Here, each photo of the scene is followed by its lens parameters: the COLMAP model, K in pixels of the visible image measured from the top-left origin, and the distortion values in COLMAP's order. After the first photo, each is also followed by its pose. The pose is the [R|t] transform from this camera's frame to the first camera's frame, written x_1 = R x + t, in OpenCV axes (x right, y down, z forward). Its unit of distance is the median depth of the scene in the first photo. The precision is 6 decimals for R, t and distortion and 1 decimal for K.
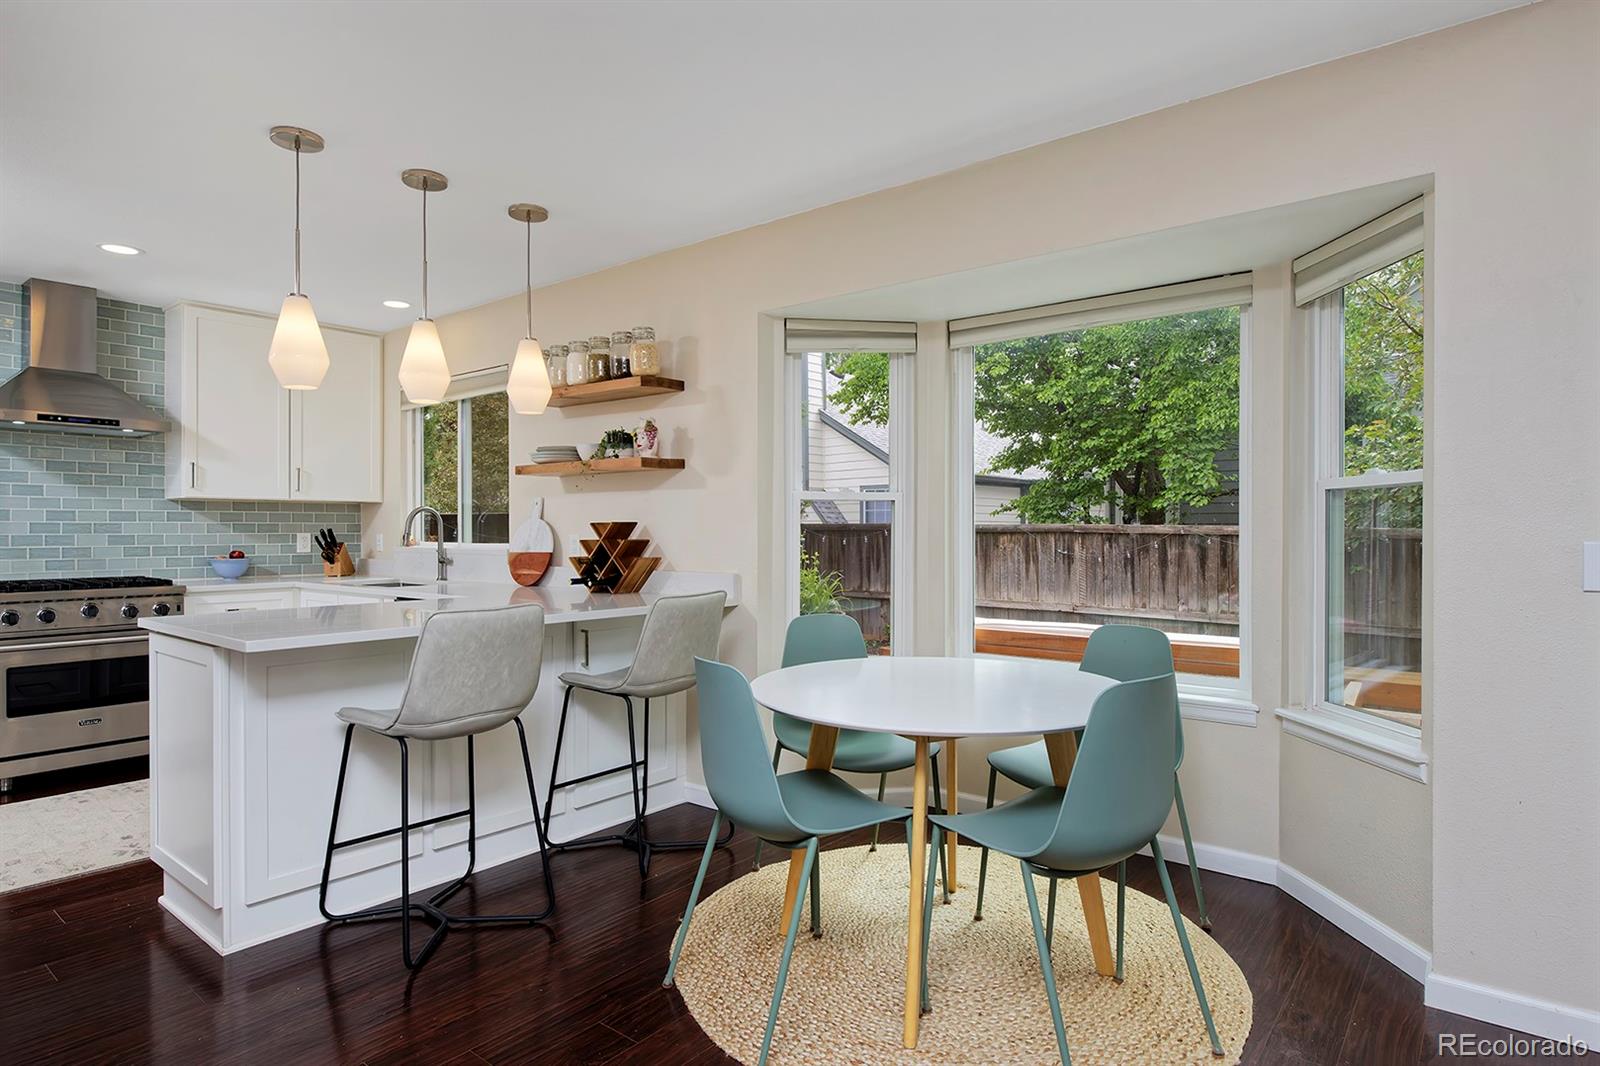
lens RADIAL K [[882.8, 0, 805.9], [0, 882.8, 532.4], [0, 0, 1]] dist [-0.004759, -0.001370]
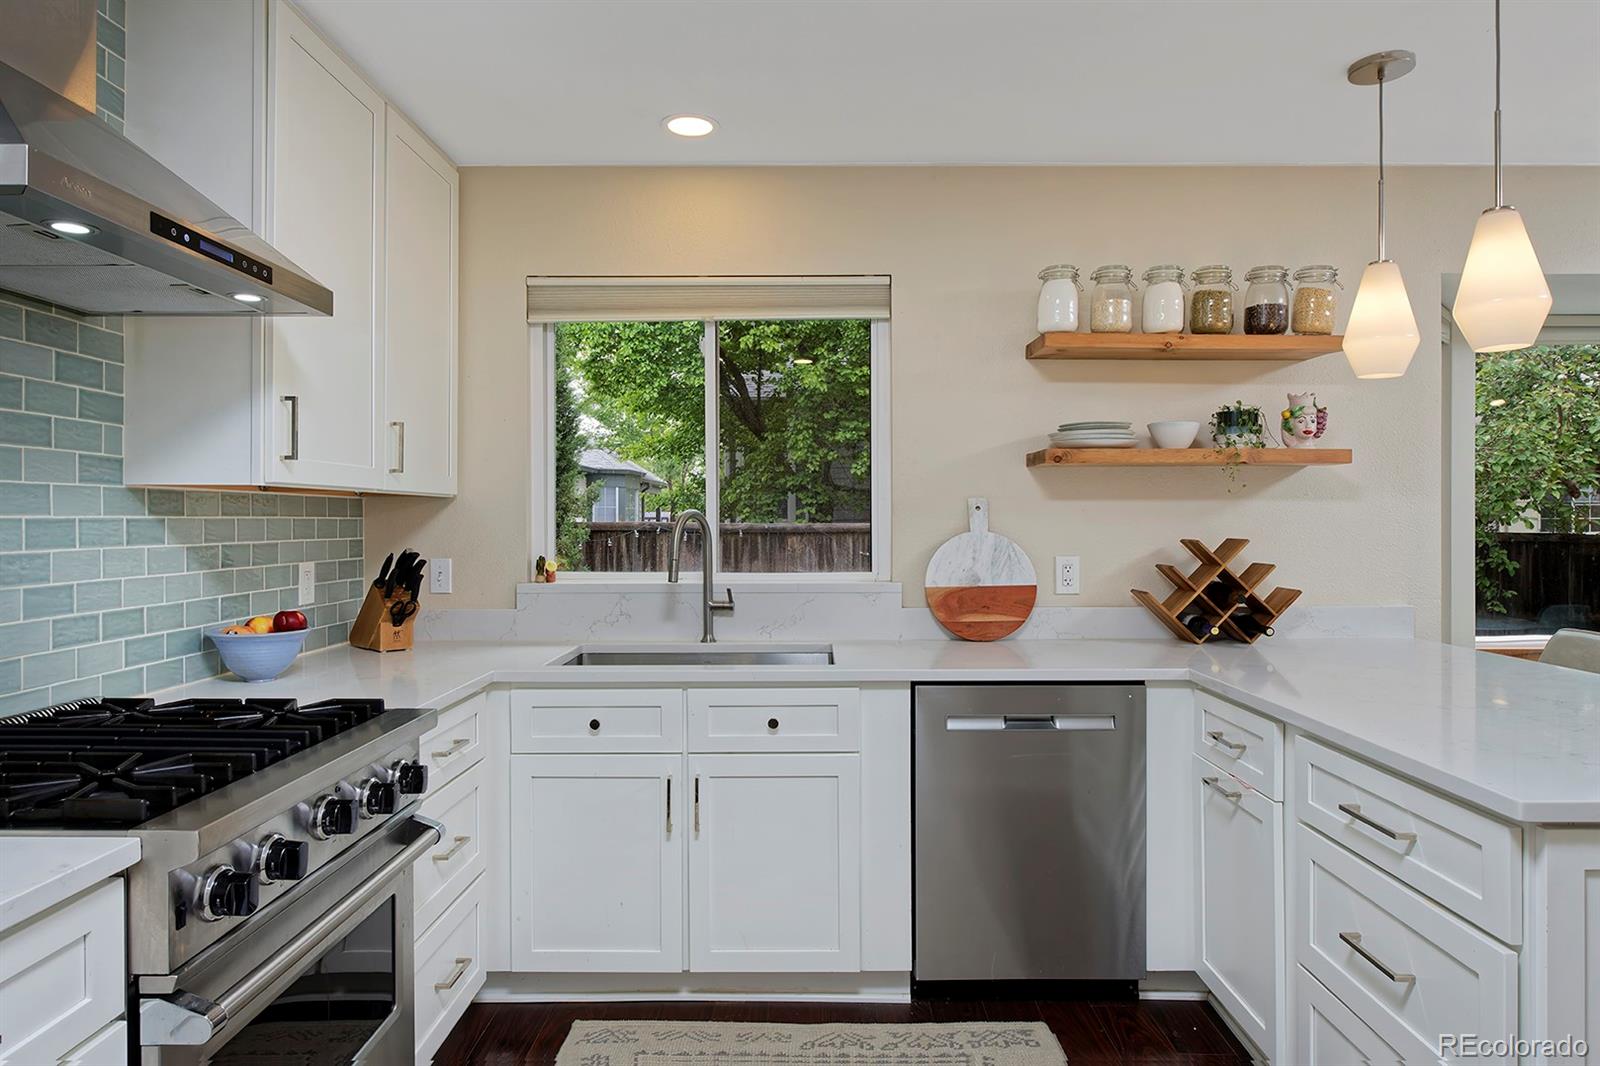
lens RADIAL K [[963.0, 0, 805.8], [0, 963.0, 525.0], [0, 0, 1]] dist [-0.000901, -0.001080]
pose [[0.783762, -0.004689, 0.621044, -0.929299], [0.003747, 0.999989, 0.002821, -0.025694], [-0.621050, 0.000116, 0.783771, 0.608397]]
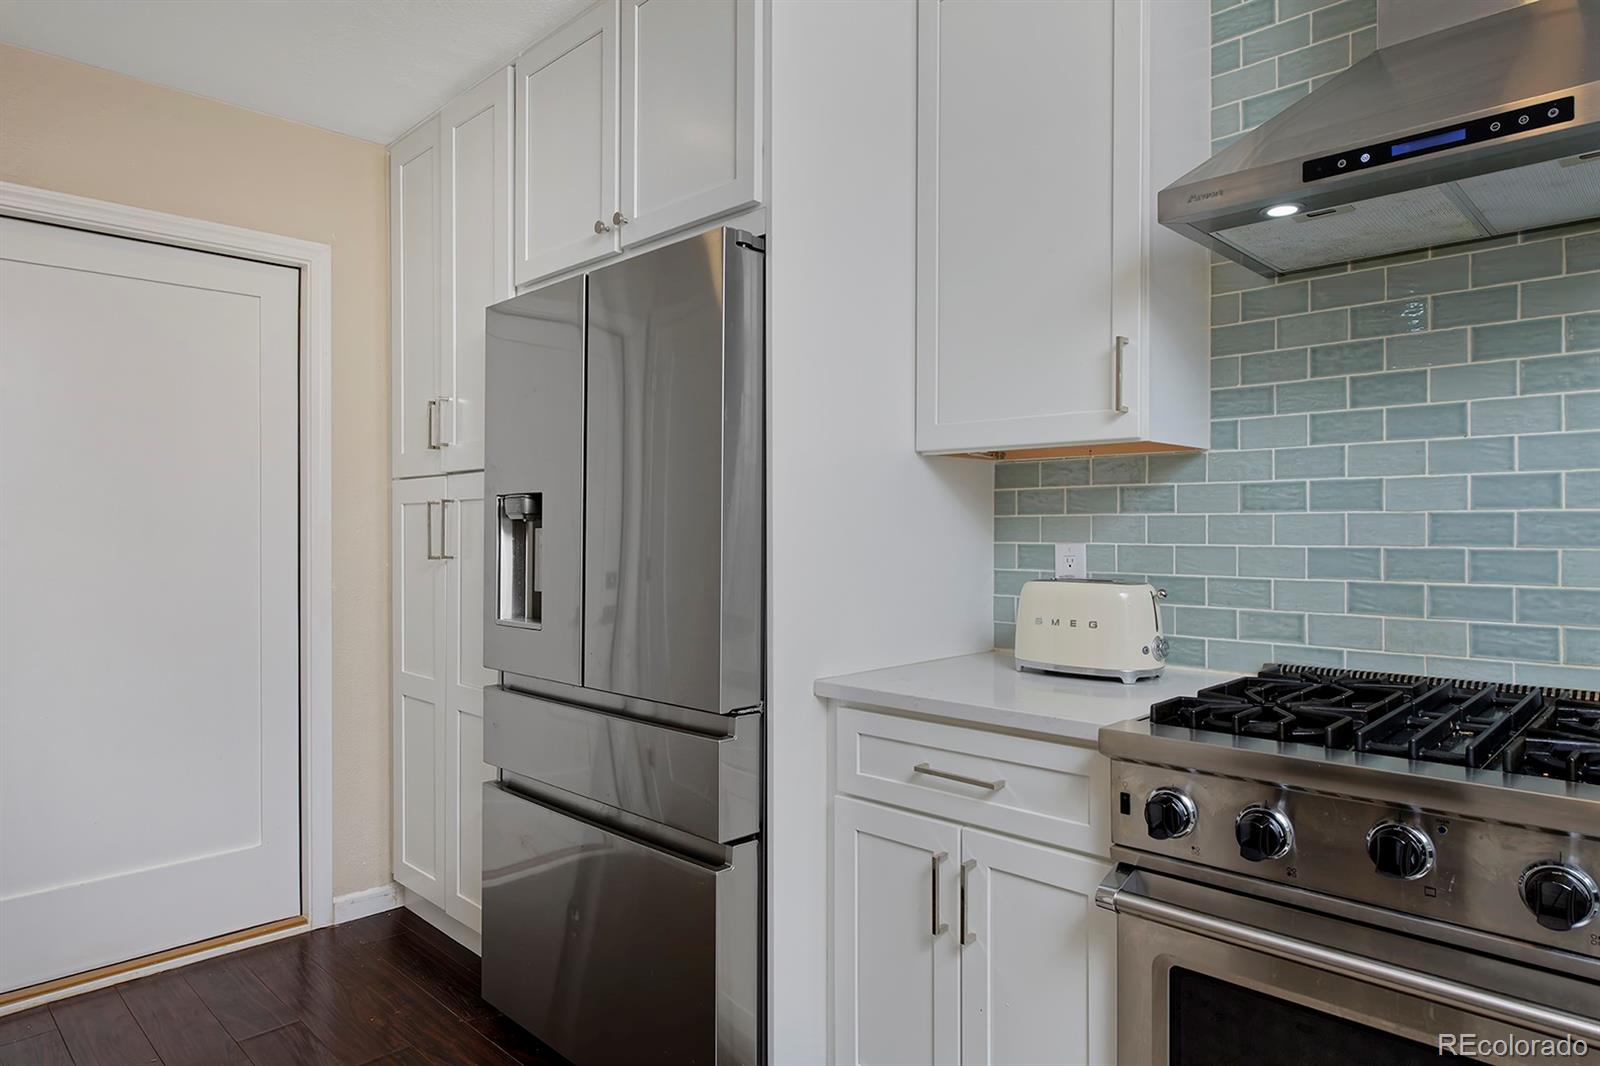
lens RADIAL K [[963.0, 0, 805.8], [0, 963.0, 525.0], [0, 0, 1]] dist [-0.000901, -0.001080]
pose [[-0.088071, -0.007201, -0.996088, -0.534186], [-0.002526, 0.999972, -0.007006, -0.003584], [0.996111, 0.001899, -0.088087, 0.877583]]
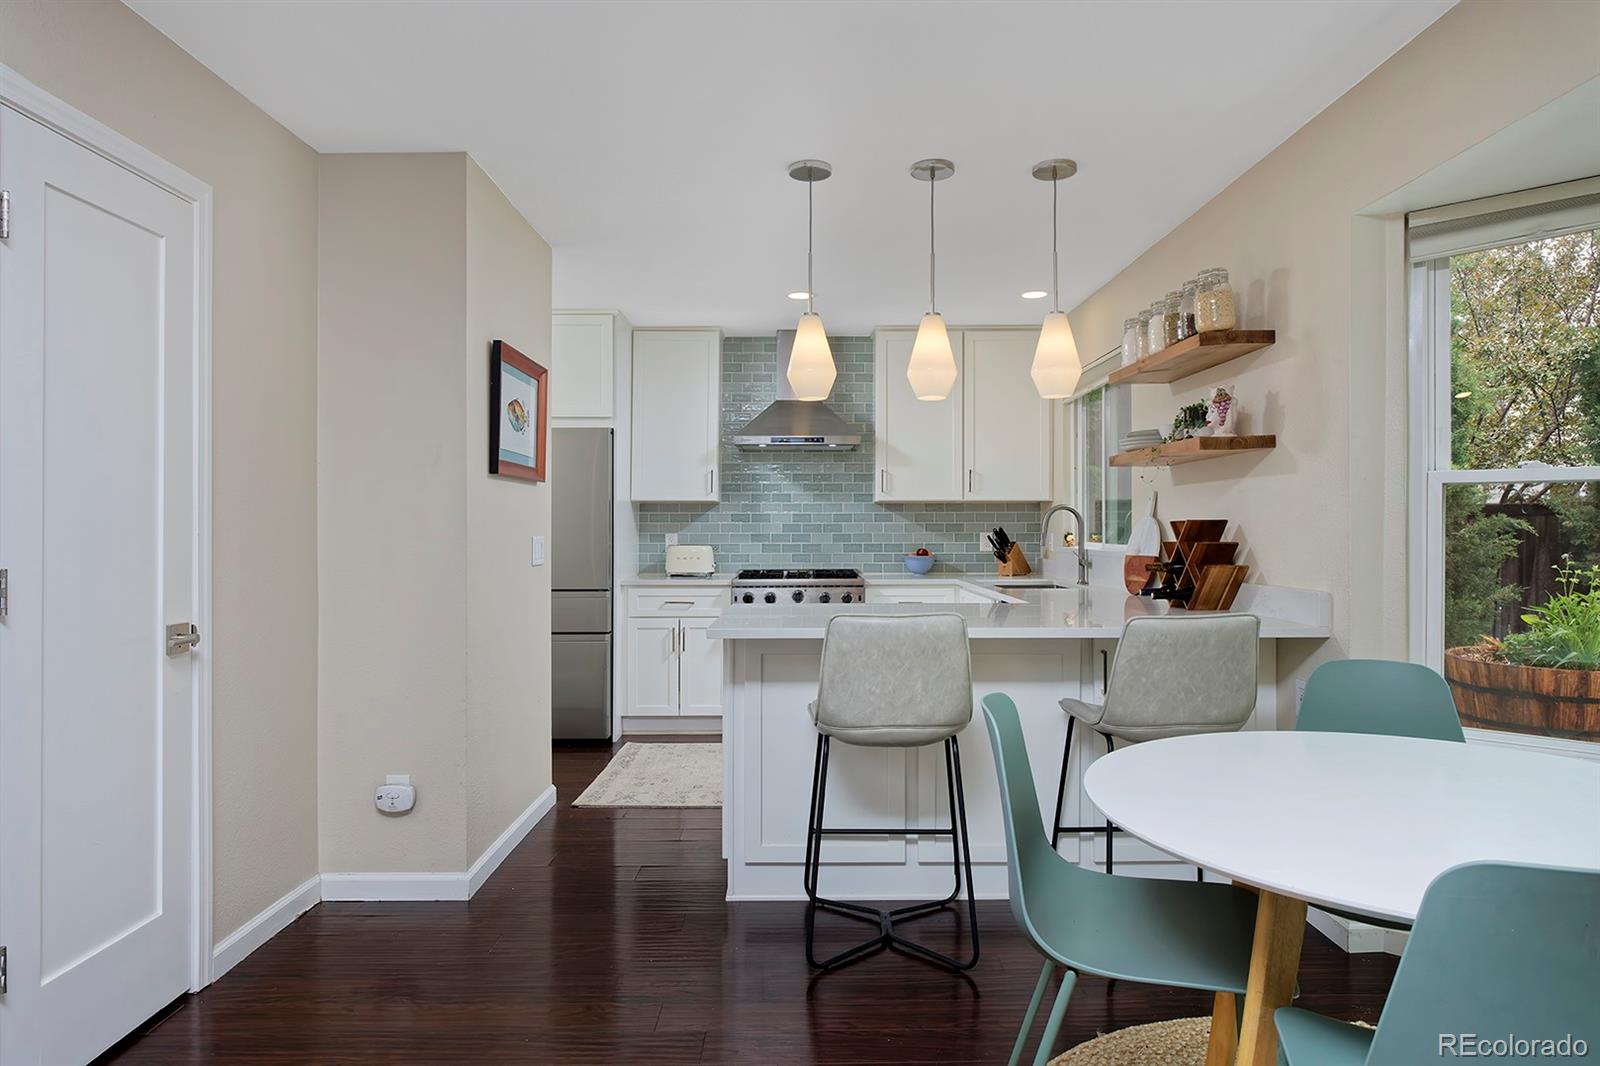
lens RADIAL K [[963.0, 0, 805.8], [0, 963.0, 525.0], [0, 0, 1]] dist [-0.000901, -0.001080]
pose [[0.629216, -0.003950, -0.777220, 0.235408], [-0.000122, 0.999987, -0.005180, -0.002501], [0.777230, 0.003355, 0.629208, 0.175889]]
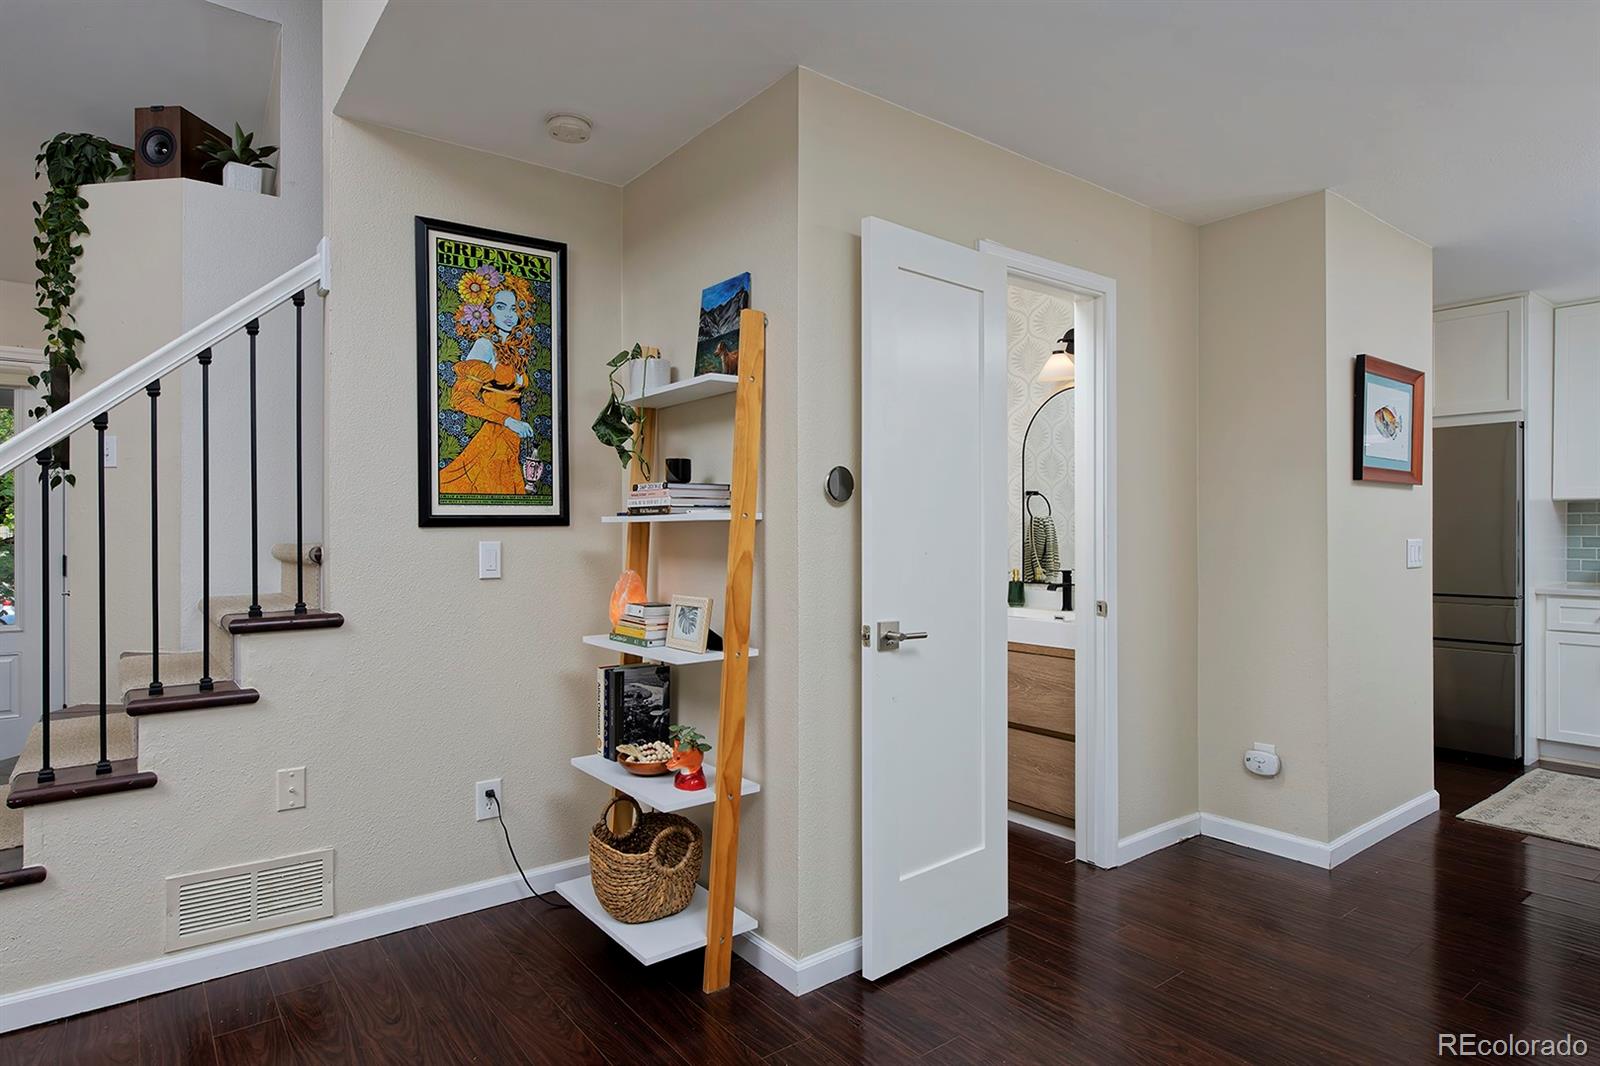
lens RADIAL K [[882.8, 0, 805.9], [0, 882.8, 532.4], [0, 0, 1]] dist [-0.004759, -0.001370]
pose [[-0.235902, 0.000663, -0.971777, 0.330198], [-0.002361, 0.999996, 0.001256, -0.002471], [0.971774, 0.002590, -0.235899, 0.186894]]
